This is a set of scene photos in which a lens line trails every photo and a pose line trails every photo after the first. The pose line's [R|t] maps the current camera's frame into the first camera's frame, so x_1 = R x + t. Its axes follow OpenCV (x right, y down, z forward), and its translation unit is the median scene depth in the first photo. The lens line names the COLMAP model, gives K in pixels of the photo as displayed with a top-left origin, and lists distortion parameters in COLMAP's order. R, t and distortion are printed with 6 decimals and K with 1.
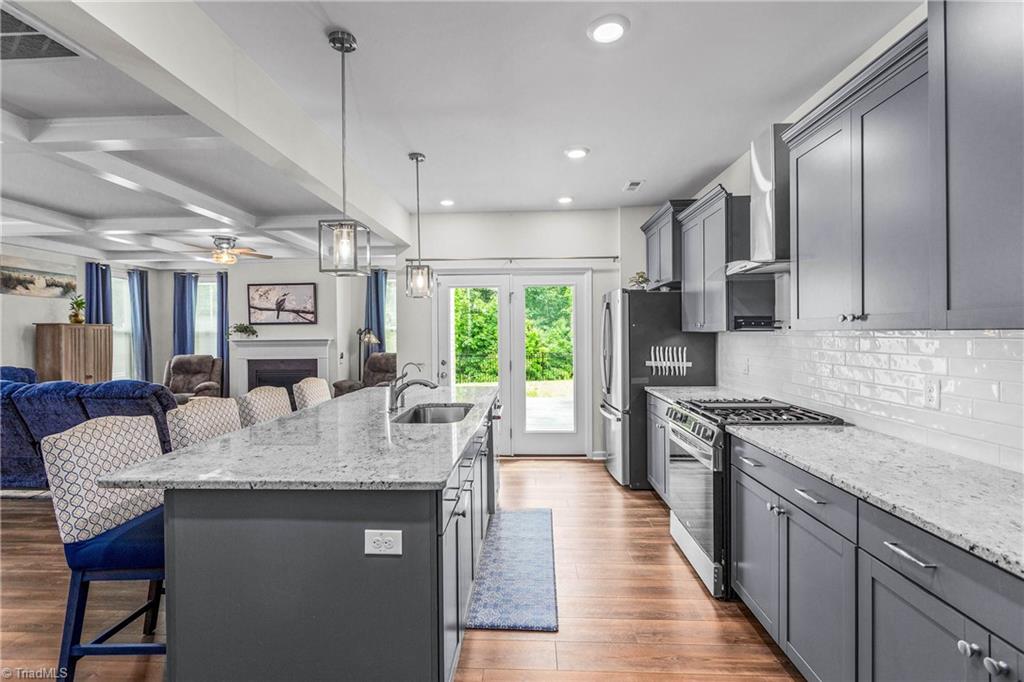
lens RADIAL K [[466.3, 0, 512.0], [0, 466.3, 341.0], [0, 0, 1]] dist [0.003260, -0.000179]
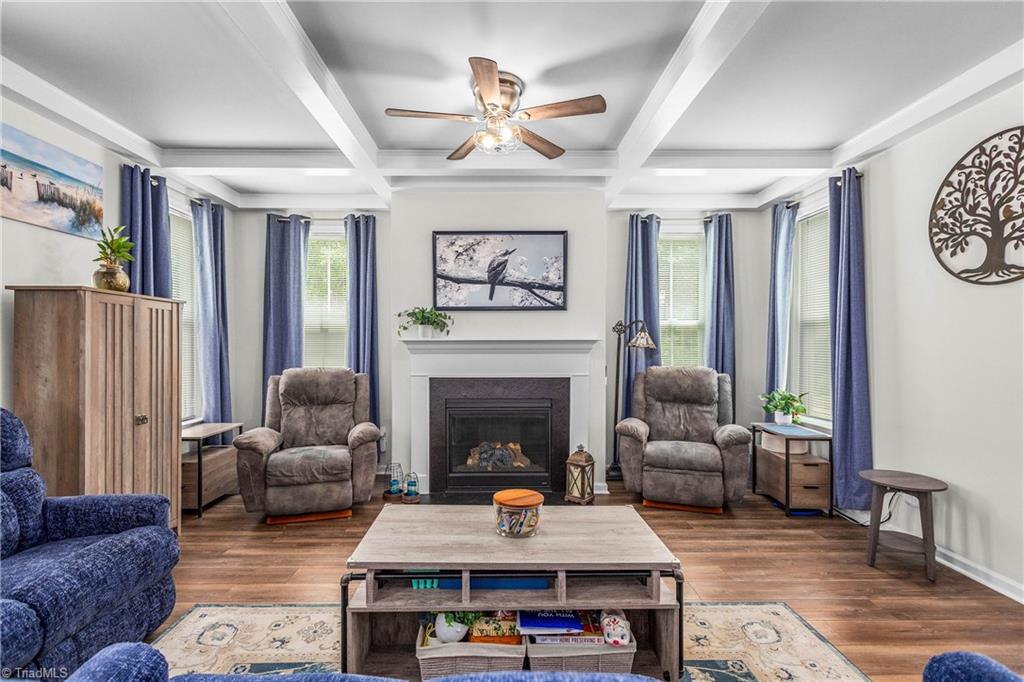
lens RADIAL K [[479.3, 0, 515.5], [0, 479.3, 350.0], [0, 0, 1]] dist [0.001565, 0.000445]
pose [[0.998338, 0.008052, 0.057063, -0.506434], [-0.007855, 0.999962, -0.003685, 0.010432], [-0.057091, 0.003231, 0.998364, 0.468730]]
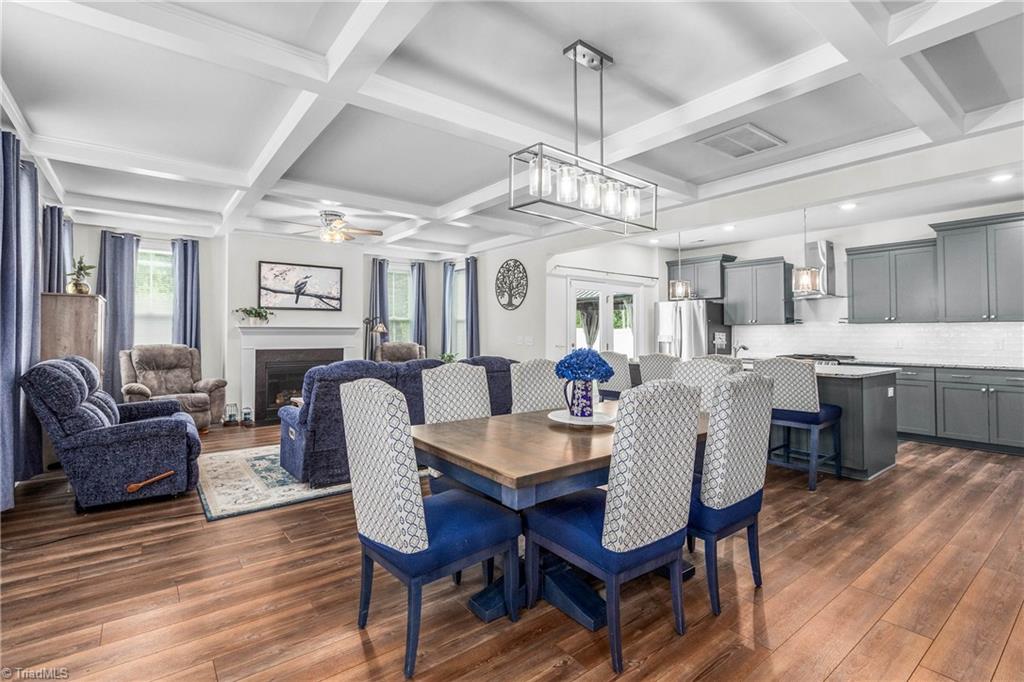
lens RADIAL K [[465.6, 0, 516.4], [0, 465.6, 335.7], [0, 0, 1]] dist [0.015091, -0.000063]
pose [[0.771758, 0.009067, 0.635852, -0.747554], [-0.001677, 0.999924, -0.012224, 0.024422], [-0.635915, 0.008368, 0.771714, 0.043814]]
